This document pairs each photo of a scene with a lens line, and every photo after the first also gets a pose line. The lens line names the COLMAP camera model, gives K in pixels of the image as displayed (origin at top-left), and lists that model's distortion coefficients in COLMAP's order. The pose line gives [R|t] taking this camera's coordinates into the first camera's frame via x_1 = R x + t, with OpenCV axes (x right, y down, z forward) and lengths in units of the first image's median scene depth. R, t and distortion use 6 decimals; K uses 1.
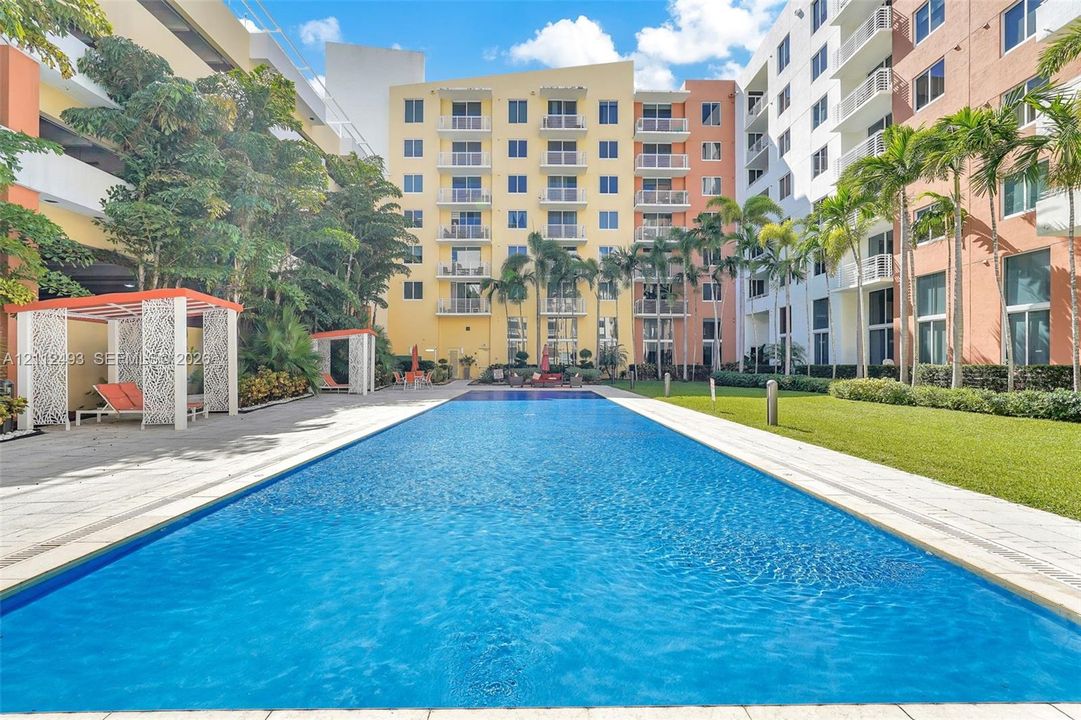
lens RADIAL K [[485.6, 0, 538.9], [0, 485.6, 362.2], [0, 0, 1]] dist [-0.010209, 0.000001]
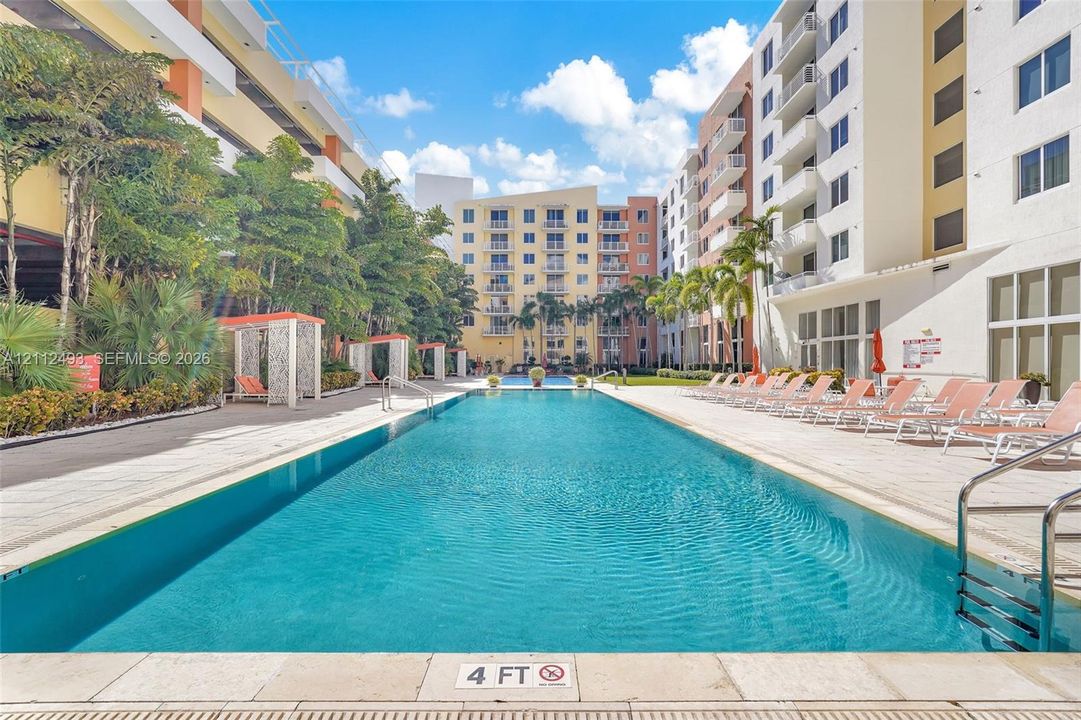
lens RADIAL K [[608.1, 0, 538.9], [0, 608.1, 360.7], [0, 0, 1]] dist [-0.004407, -0.000523]
pose [[0.999685, -0.003066, -0.024907, 0.042852], [0.003093, 0.999995, 0.001053, -0.008995], [0.024903, -0.001130, 0.999689, -1.157335]]
